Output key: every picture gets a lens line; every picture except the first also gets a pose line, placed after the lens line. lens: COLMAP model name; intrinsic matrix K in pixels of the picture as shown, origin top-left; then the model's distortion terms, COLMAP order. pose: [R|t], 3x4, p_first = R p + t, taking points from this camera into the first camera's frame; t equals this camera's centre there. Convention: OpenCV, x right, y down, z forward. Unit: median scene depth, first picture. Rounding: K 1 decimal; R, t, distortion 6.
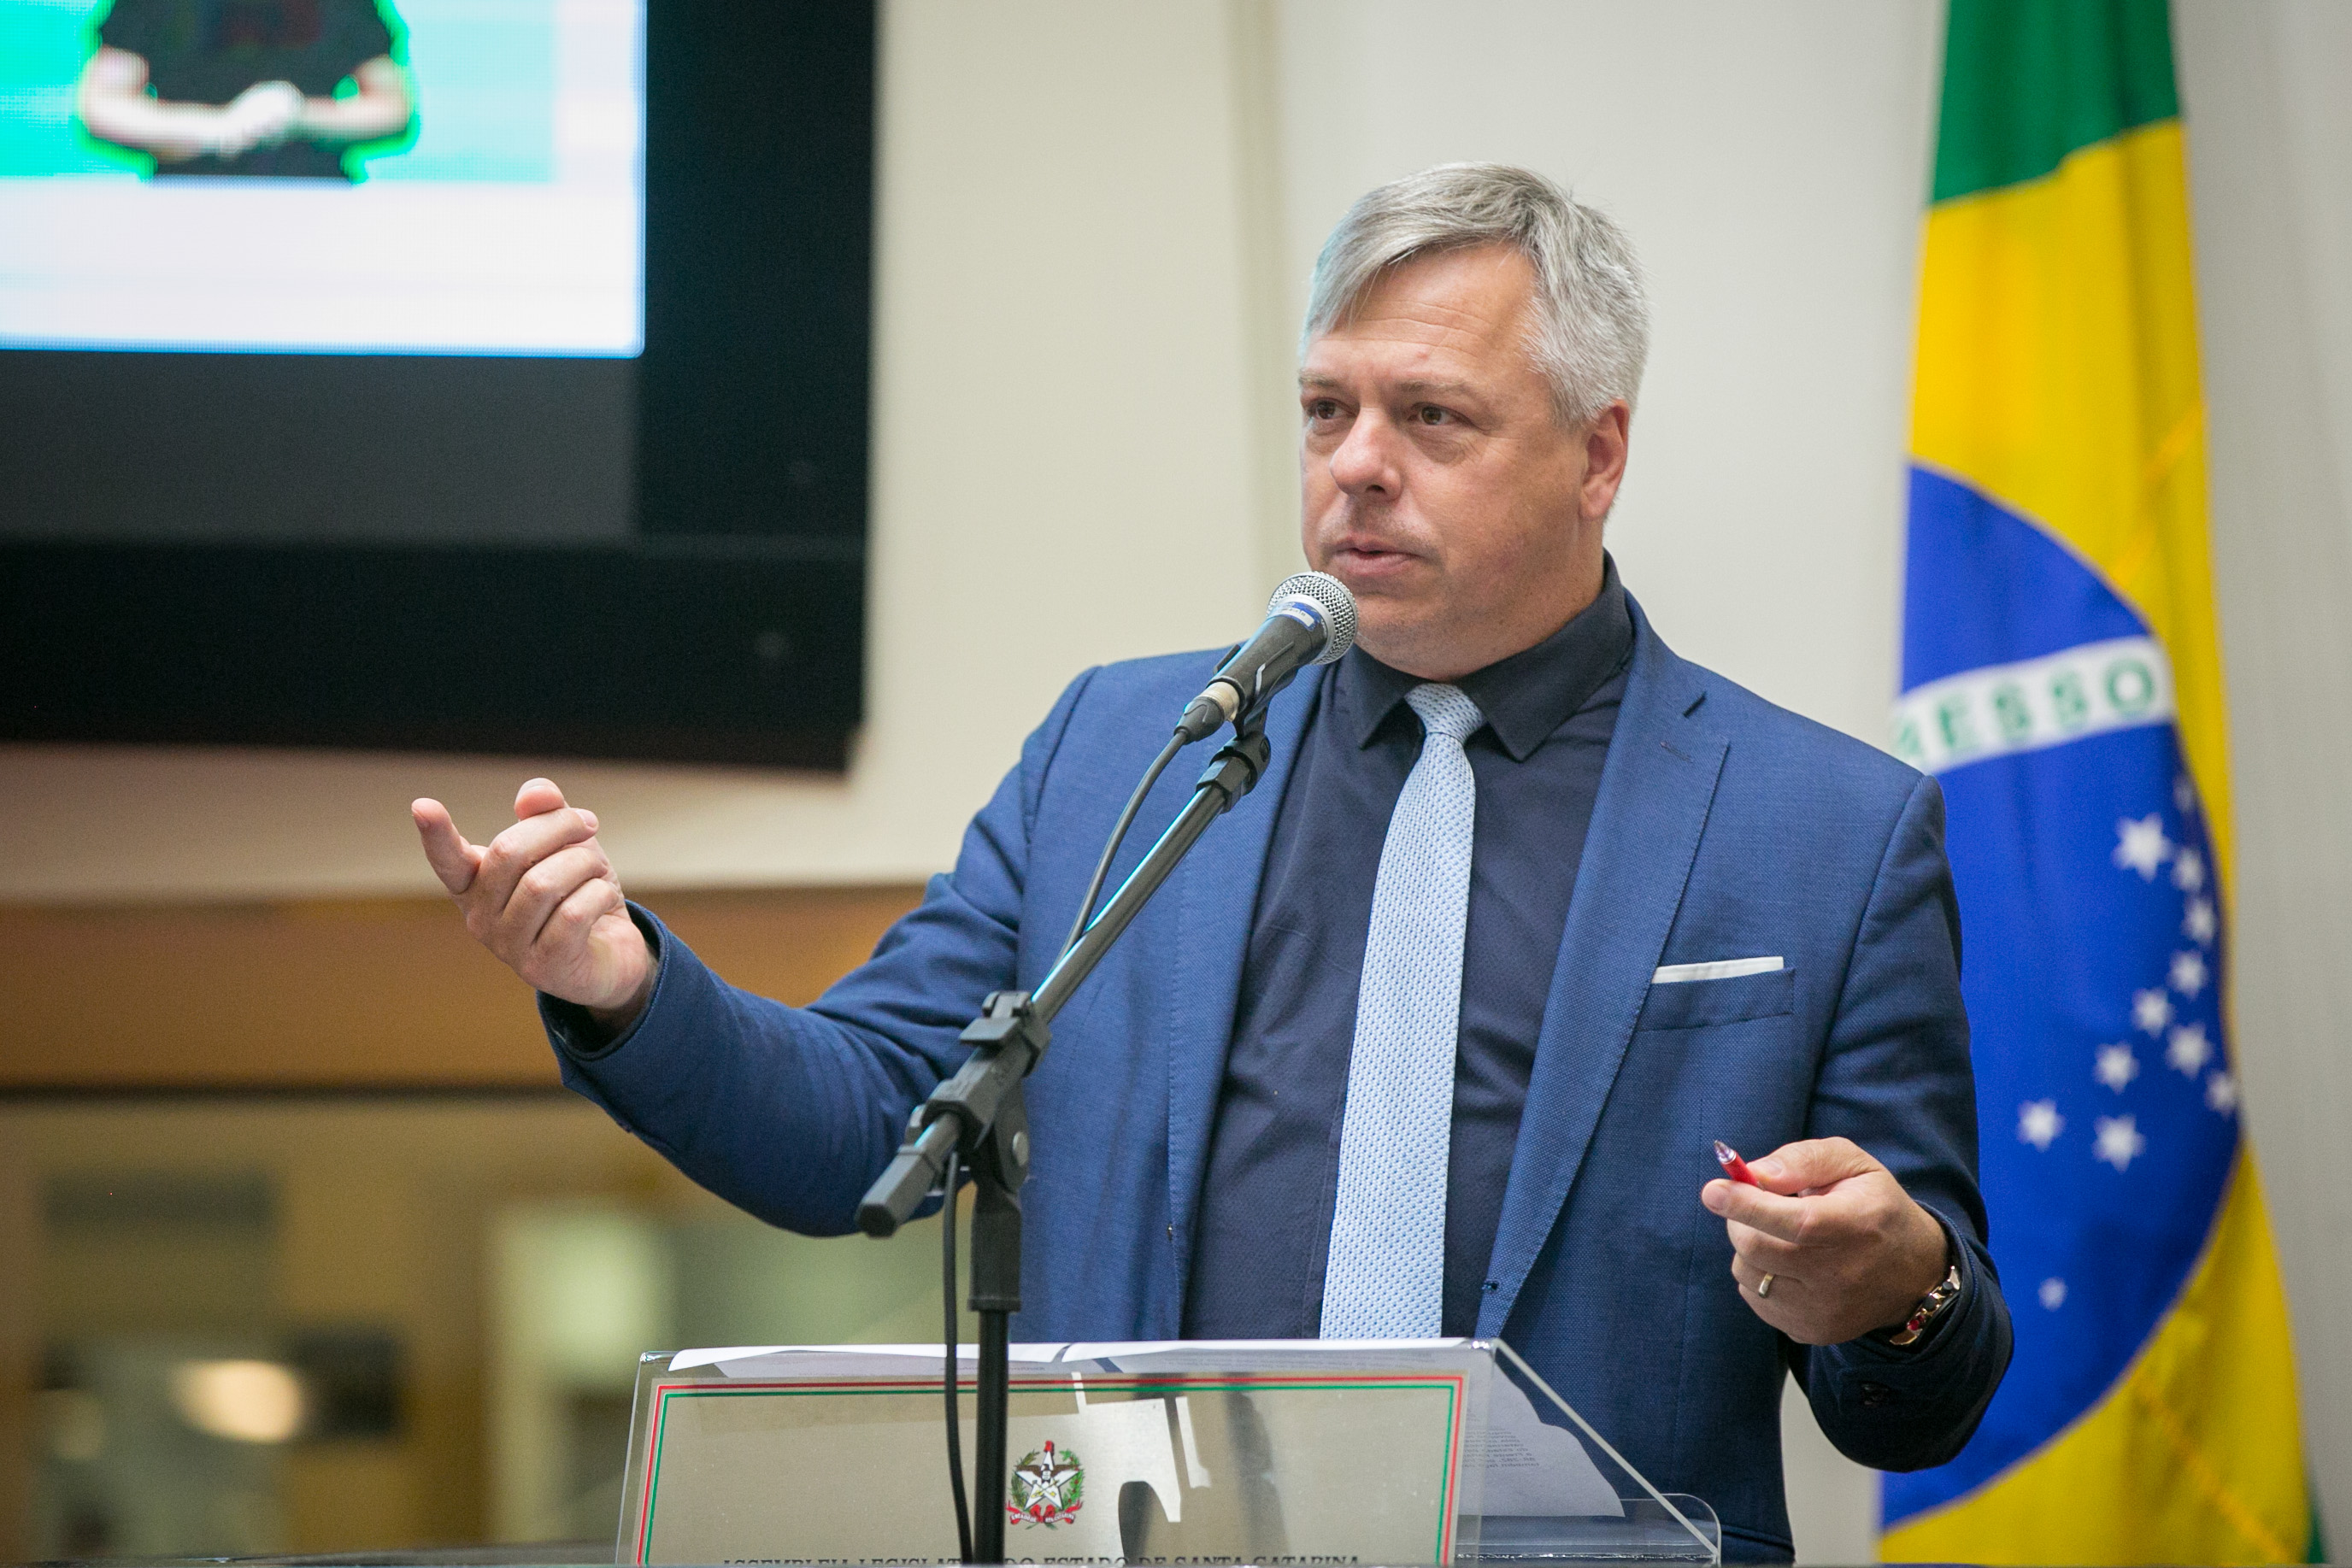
lens RADIAL K [[12118.8, 0, 1176.0], [0, 12118.8, 784.0], [0, 0, 1]] dist [0.455219, 12.907328]
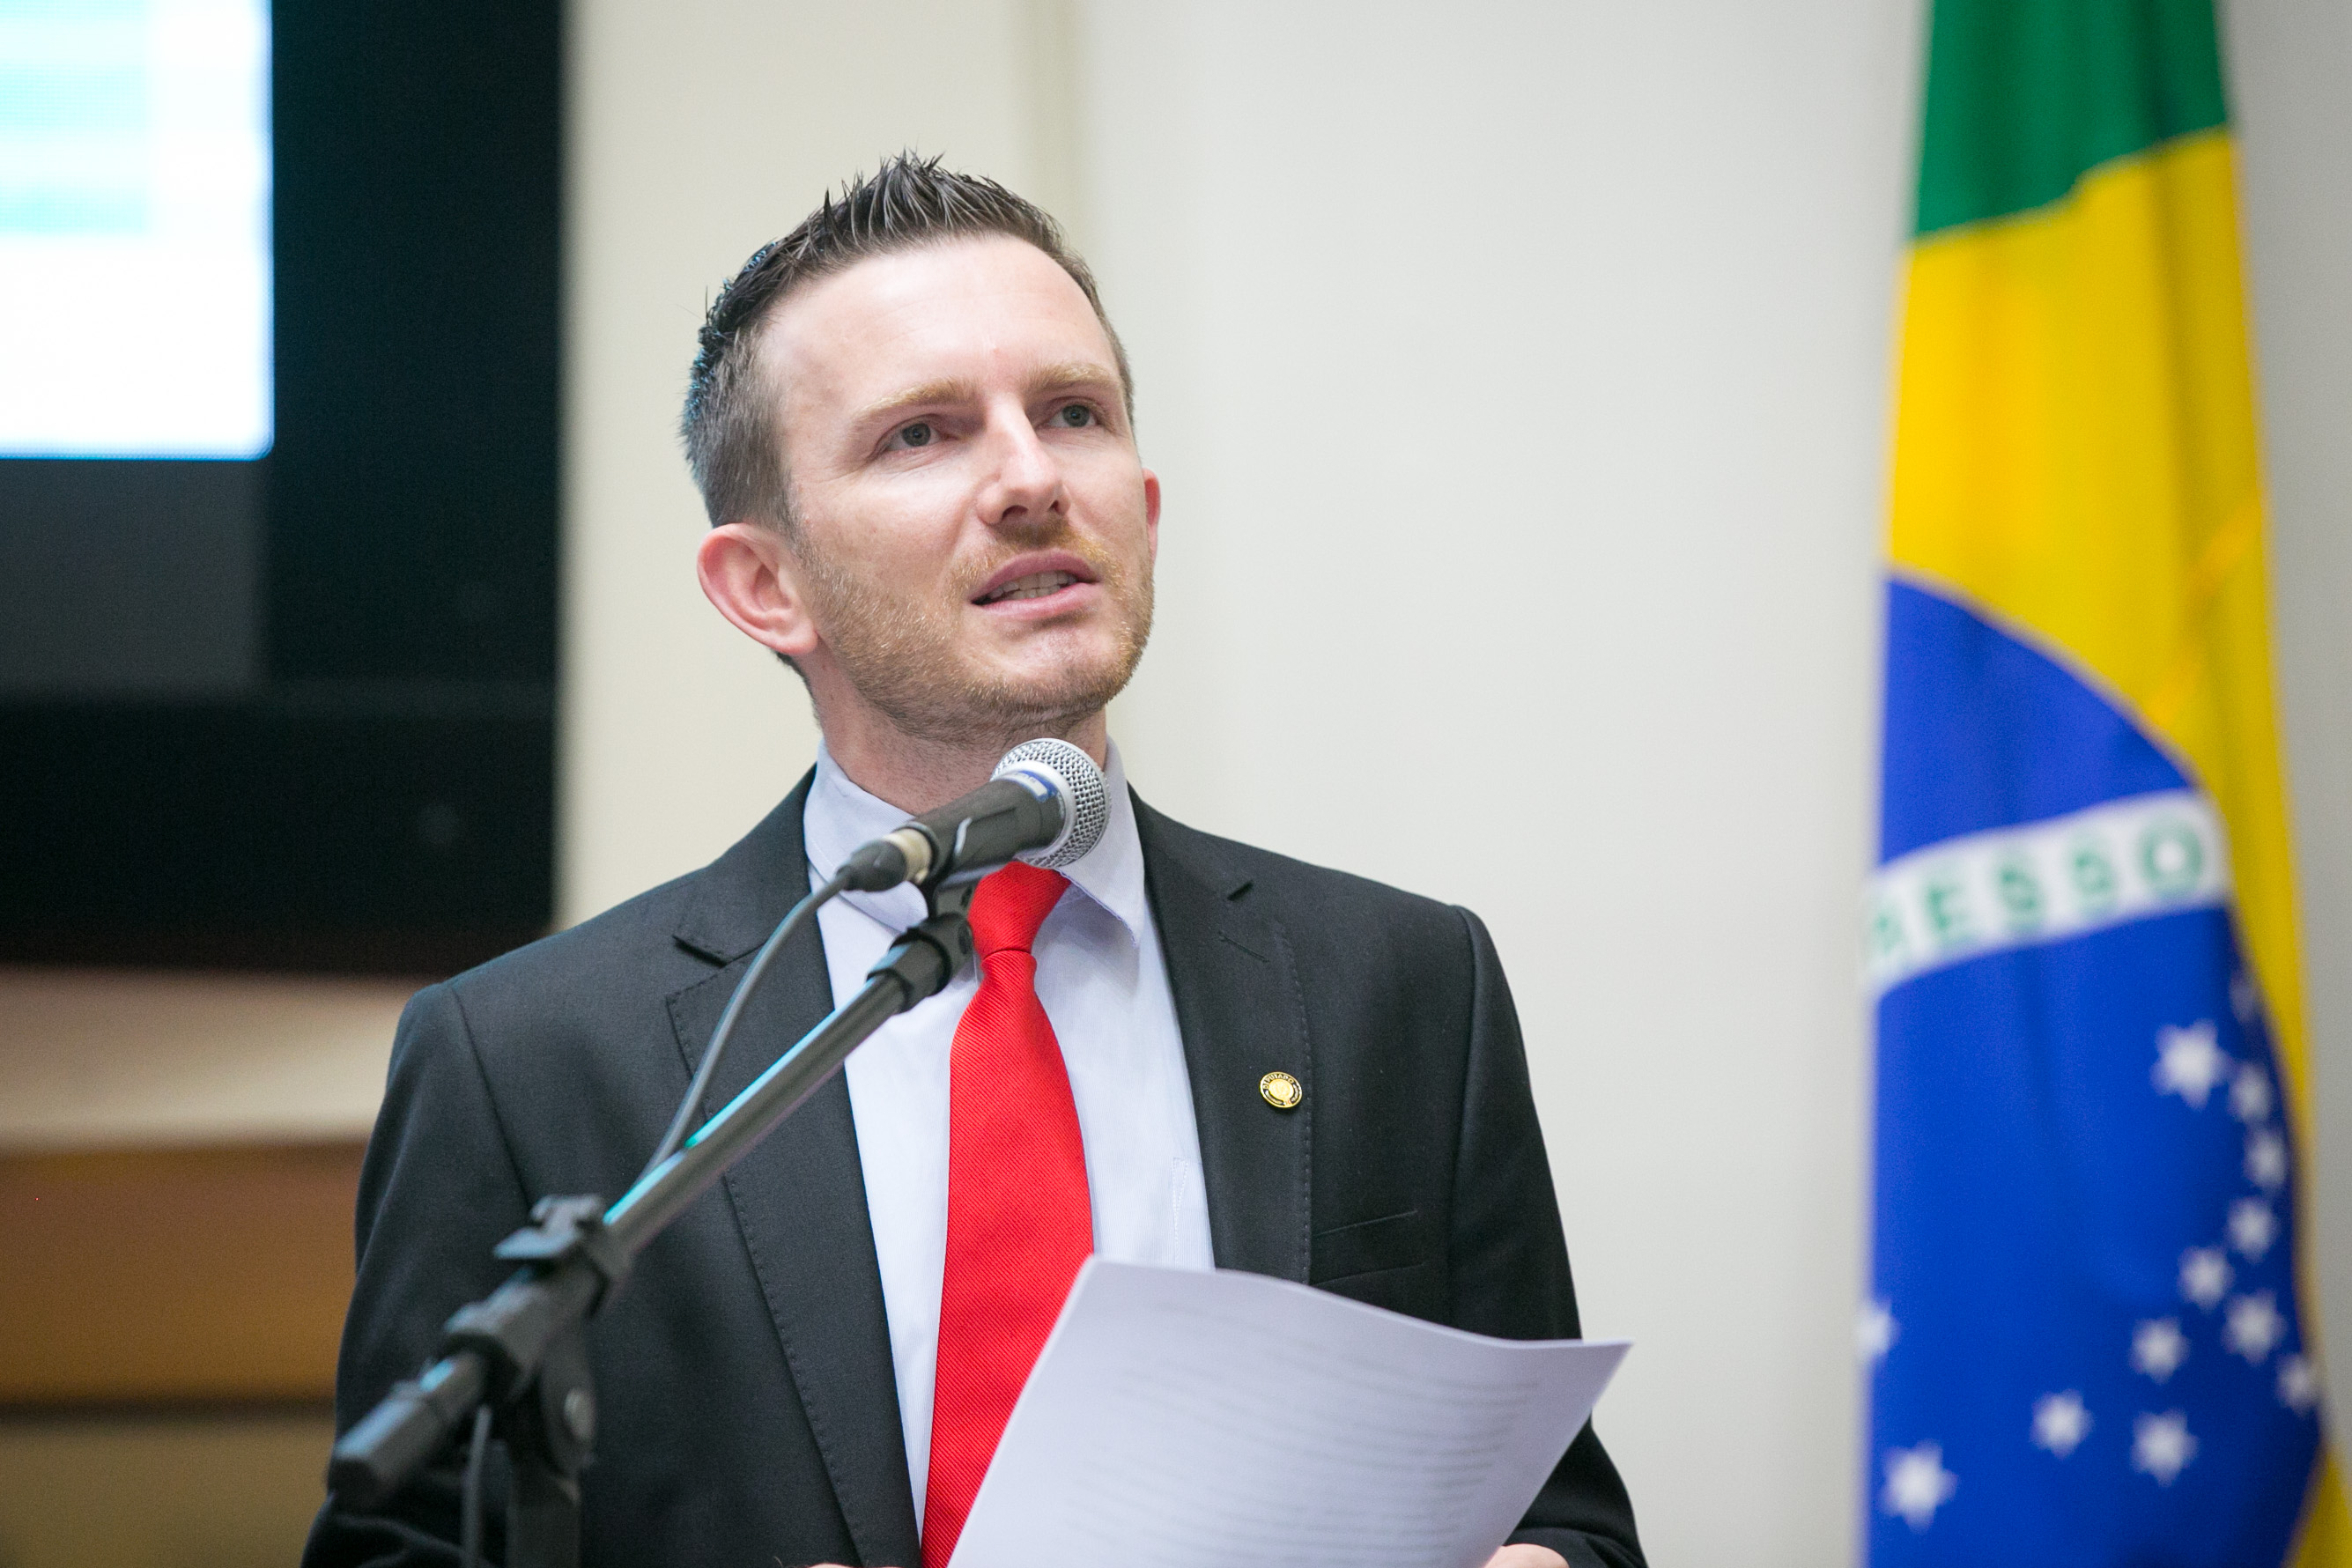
lens RADIAL K [[11838.9, 0, 1176.0], [0, 11838.9, 784.0], [0, 0, 1]] dist [-0.446365, 67.569430]
pose [[0.999947, -0.006057, -0.008355, 0.021380], [0.005744, 0.999299, -0.036995, 0.014877], [0.008573, 0.036945, 0.999281, 0.245845]]
